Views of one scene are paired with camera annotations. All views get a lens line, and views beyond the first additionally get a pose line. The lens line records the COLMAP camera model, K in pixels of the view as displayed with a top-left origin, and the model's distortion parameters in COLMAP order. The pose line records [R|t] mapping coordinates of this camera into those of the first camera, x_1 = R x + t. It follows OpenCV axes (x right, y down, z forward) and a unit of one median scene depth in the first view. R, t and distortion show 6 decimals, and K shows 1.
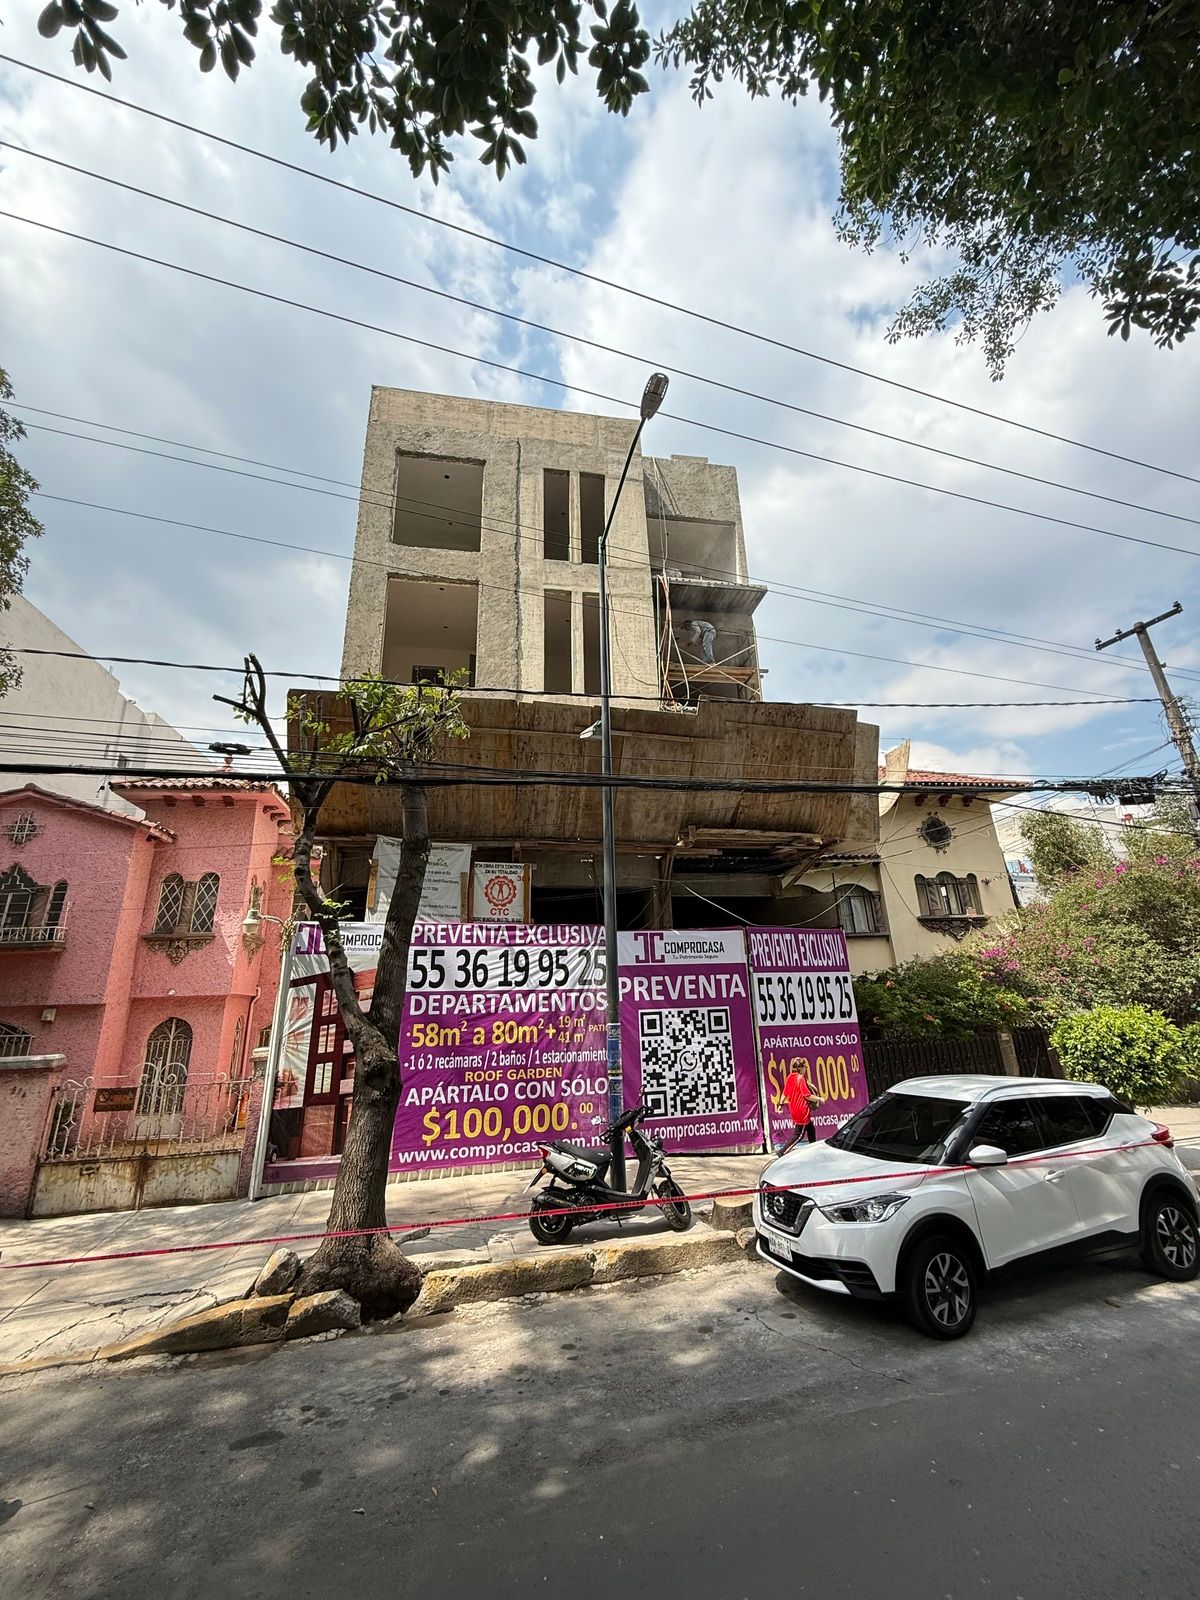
lens RADIAL K [[636.7, 0, 600.0], [0, 636.7, 800.0], [0, 0, 1]] dist [-0.001605, 0.000109]
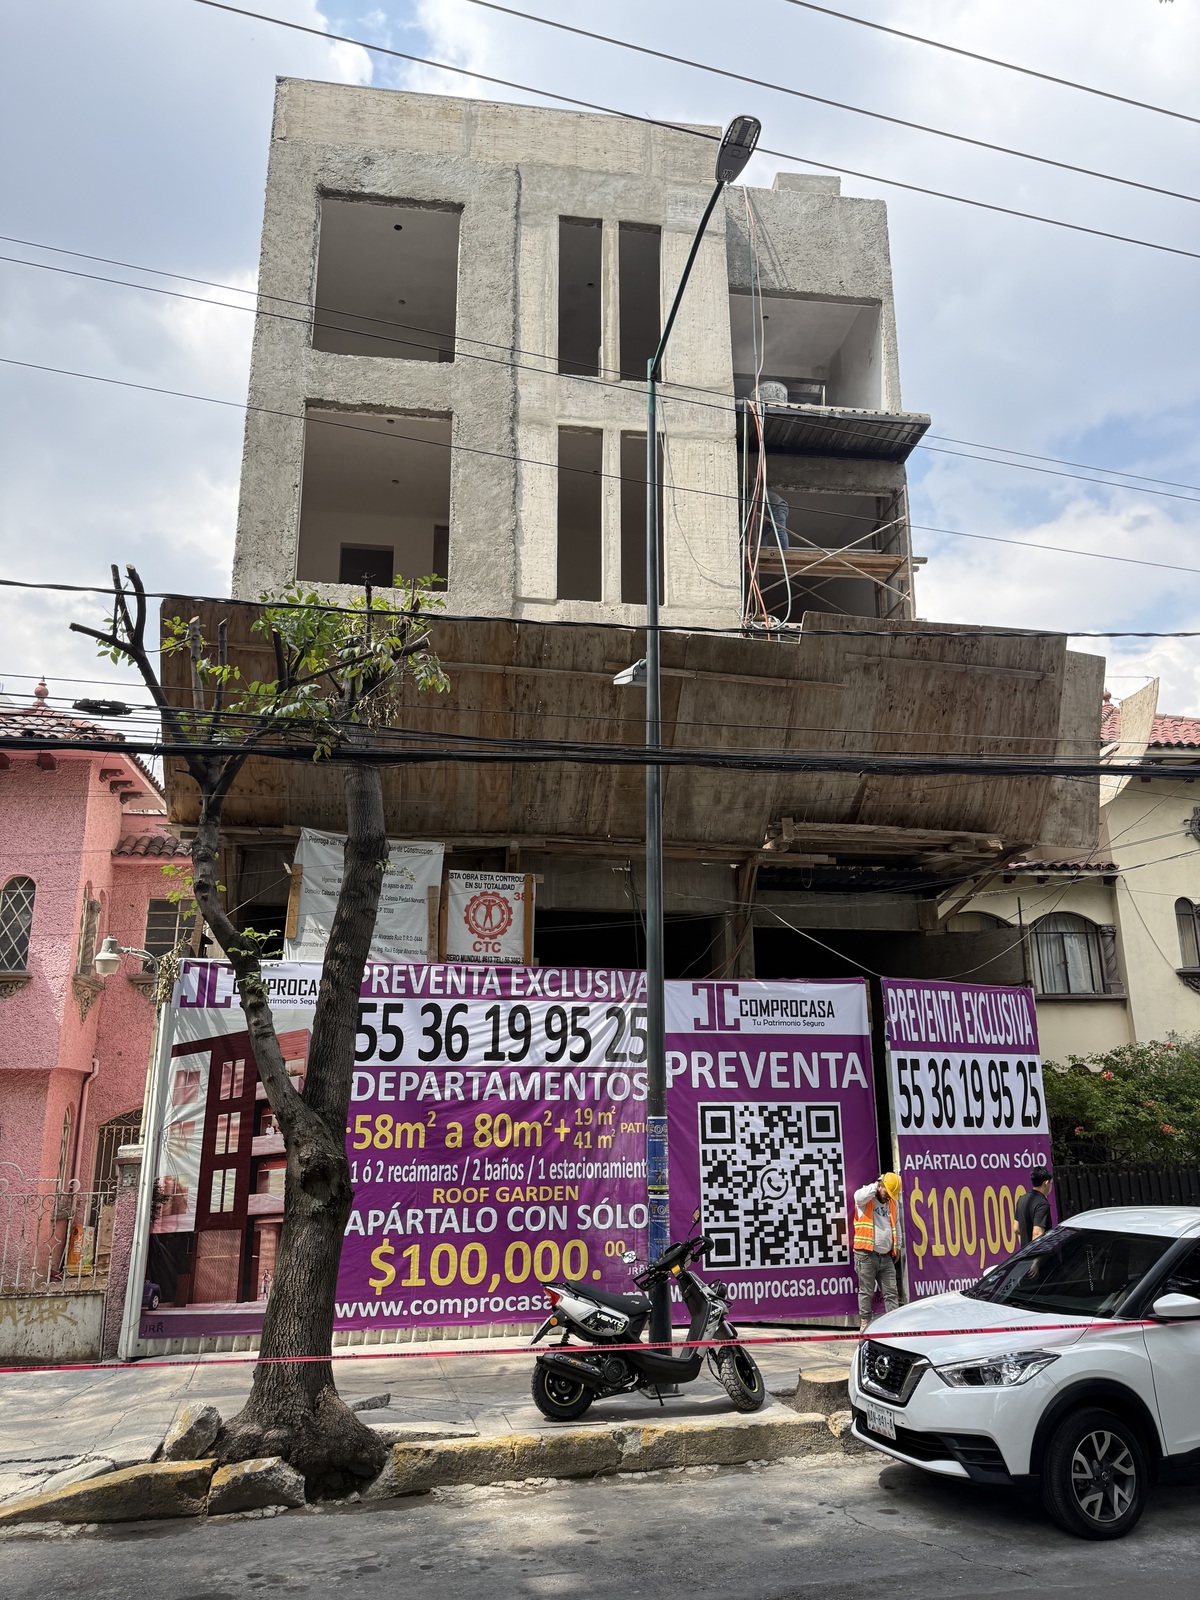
lens RADIAL K [[1133.8, 0, 603.6], [0, 1133.8, 803.9], [0, 0, 1]] dist [0.118178, -0.187728]
pose [[0.999157, 0.015492, -0.038018, 0.004319], [-0.013519, 0.998576, 0.051612, -0.032972], [0.038763, -0.051055, 0.997943, -0.152736]]
